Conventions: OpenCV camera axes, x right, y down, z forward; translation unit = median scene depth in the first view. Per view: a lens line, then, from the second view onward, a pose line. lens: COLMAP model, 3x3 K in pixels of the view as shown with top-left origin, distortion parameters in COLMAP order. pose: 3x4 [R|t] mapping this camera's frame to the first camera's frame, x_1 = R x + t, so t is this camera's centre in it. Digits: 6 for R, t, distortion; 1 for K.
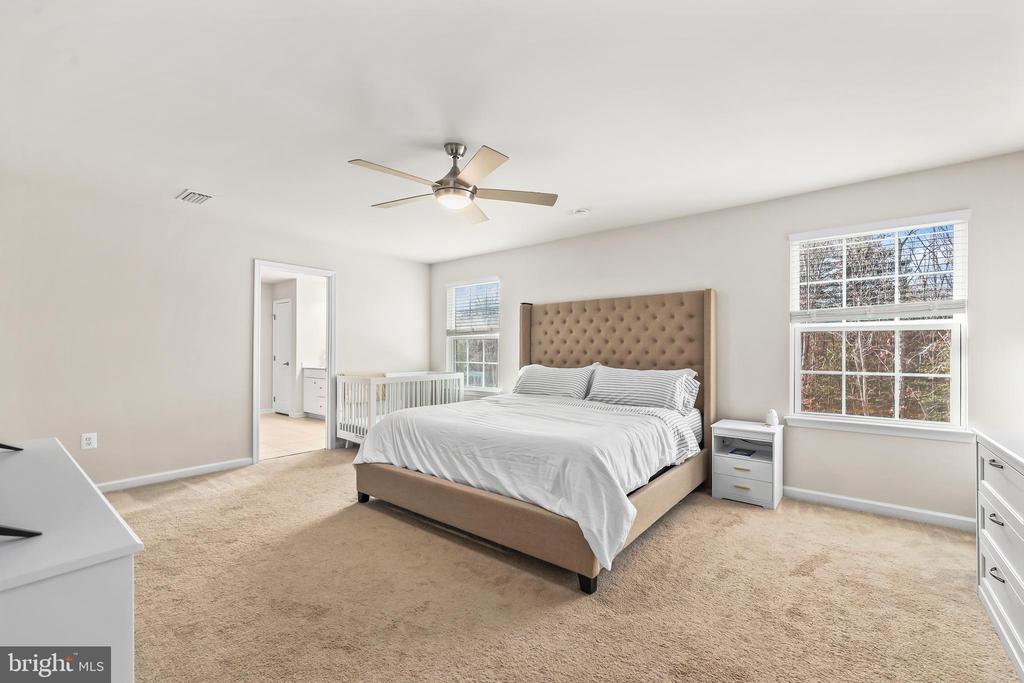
lens RADIAL K [[422.7, 0, 525.6], [0, 422.7, 349.4], [0, 0, 1]] dist [0.010901, -0.000078]
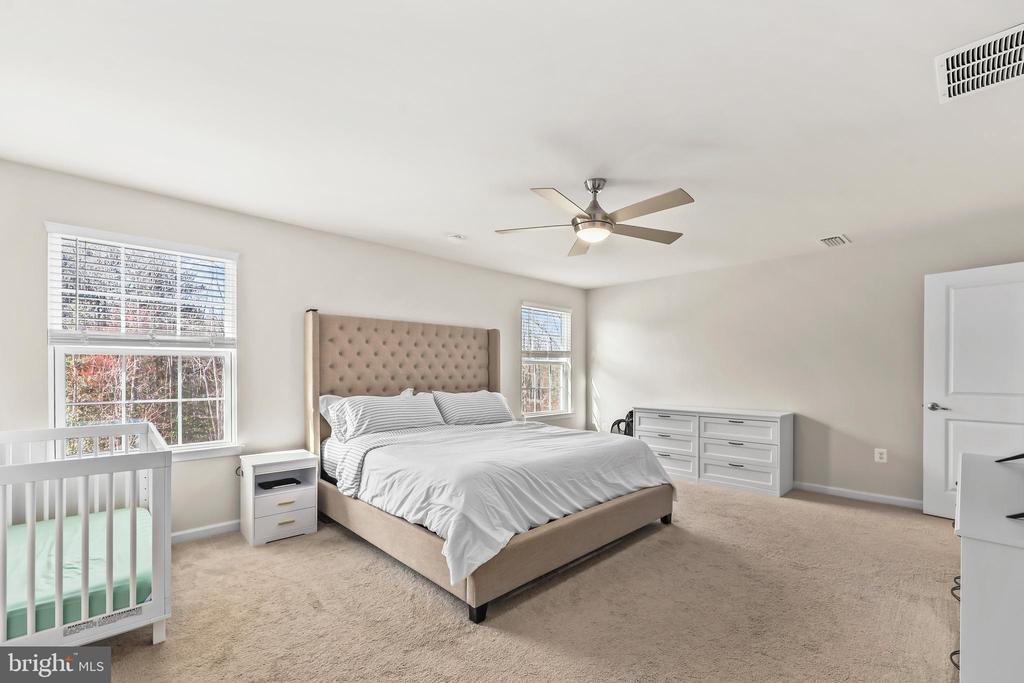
lens RADIAL K [[418.1, 0, 516.4], [0, 418.1, 359.2], [0, 0, 1]] dist [0.000563, 0.000148]
pose [[0.154852, 0.038934, 0.987170, -0.682078], [0.002930, 0.999201, -0.039868, 0.003515], [-0.987933, 0.009066, 0.154614, 0.593151]]
